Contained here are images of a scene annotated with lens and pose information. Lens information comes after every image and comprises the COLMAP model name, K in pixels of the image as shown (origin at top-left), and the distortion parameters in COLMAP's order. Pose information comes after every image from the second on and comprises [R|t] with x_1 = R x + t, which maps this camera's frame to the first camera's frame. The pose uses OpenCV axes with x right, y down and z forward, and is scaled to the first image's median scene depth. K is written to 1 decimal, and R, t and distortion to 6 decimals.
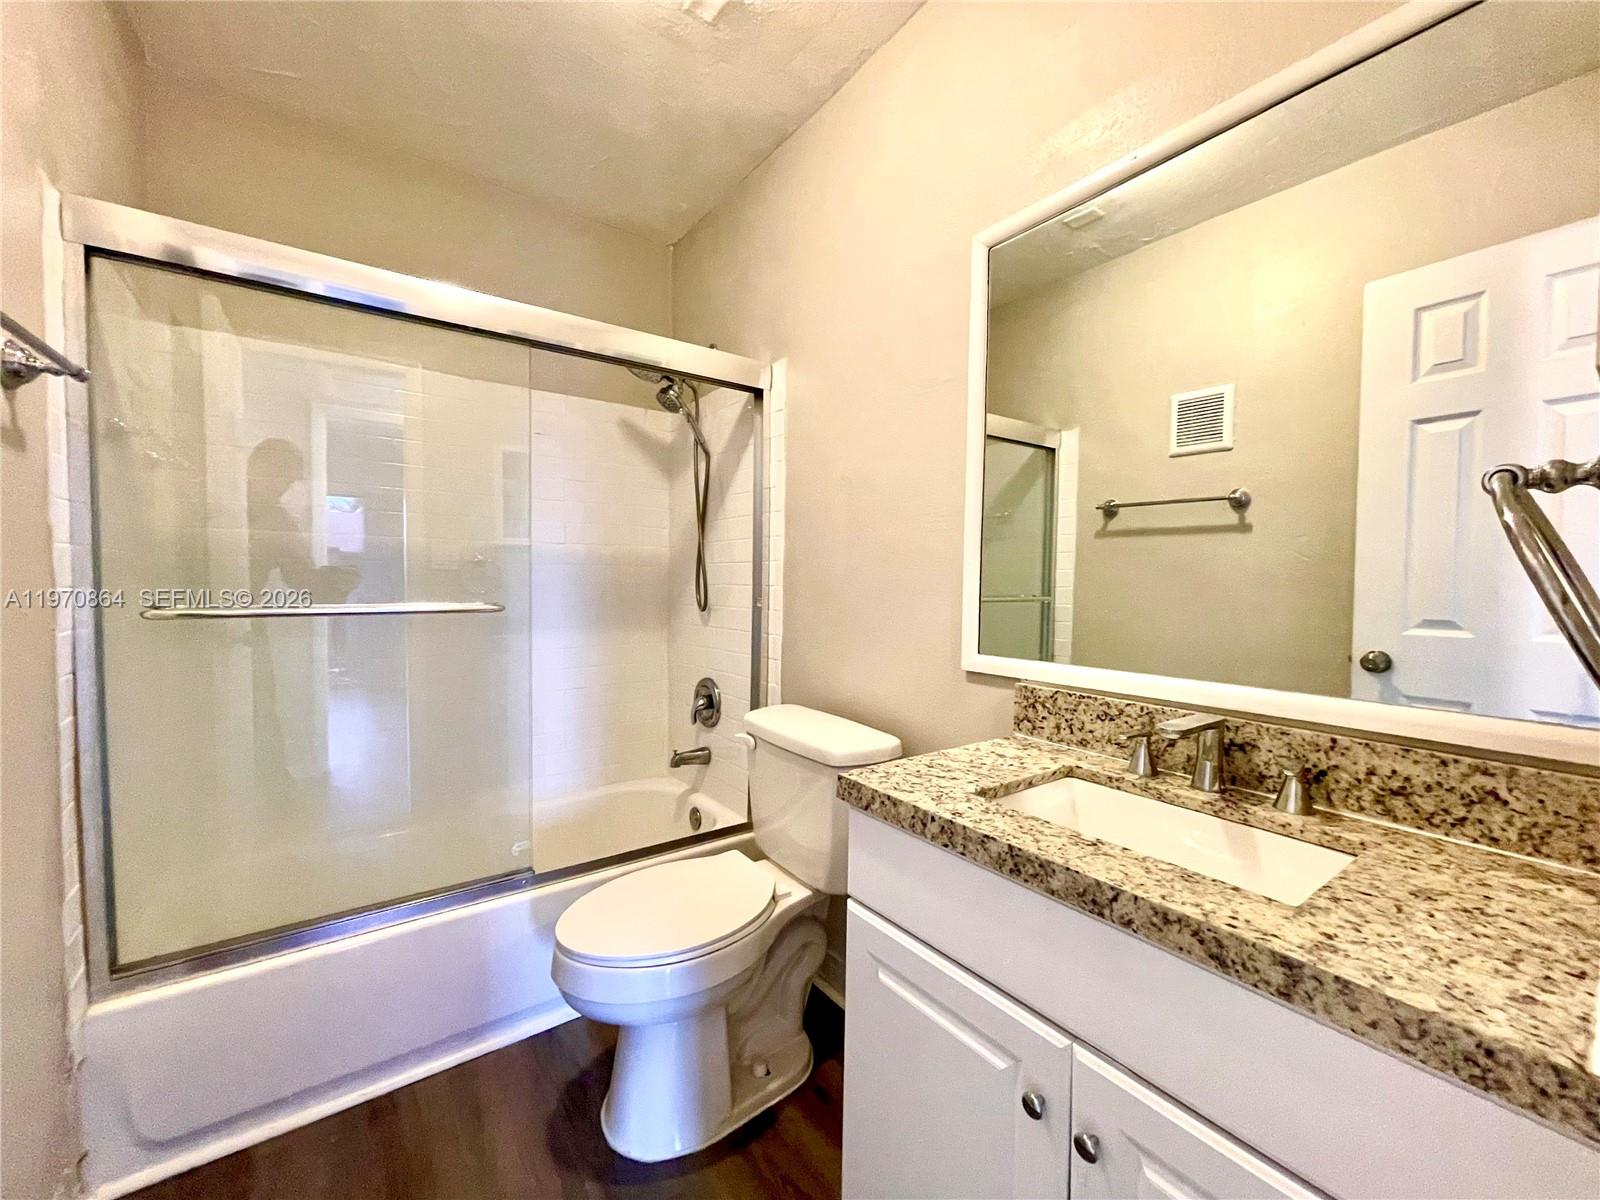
lens RADIAL K [[648.2, 0, 800.6], [0, 648.2, 596.9], [0, 0, 1]] dist [-0.003049, -0.000067]
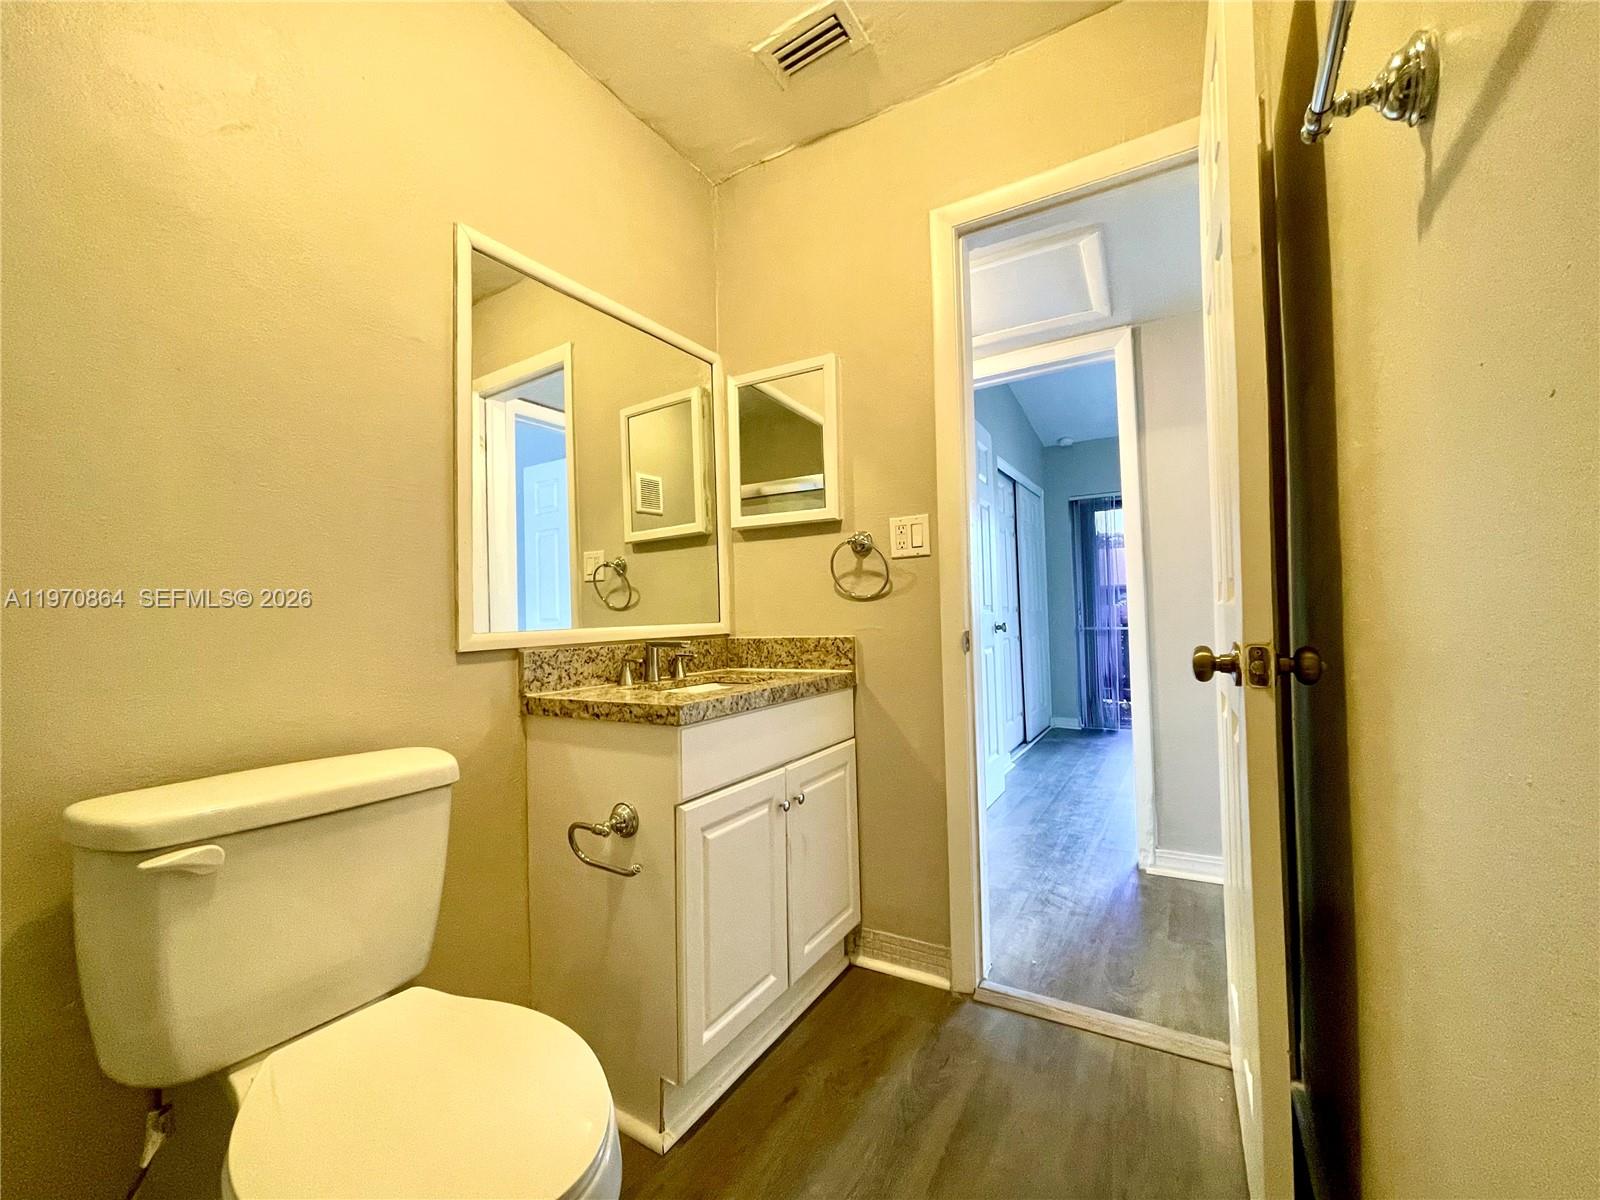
lens RADIAL K [[648.2, 0, 800.6], [0, 648.2, 596.9], [0, 0, 1]] dist [-0.003049, -0.000067]
pose [[-0.391875, 0.028167, 0.919587, -1.244958], [0.053331, 0.998546, -0.007859, 0.097153], [-0.918472, 0.045963, -0.392807, 1.349125]]
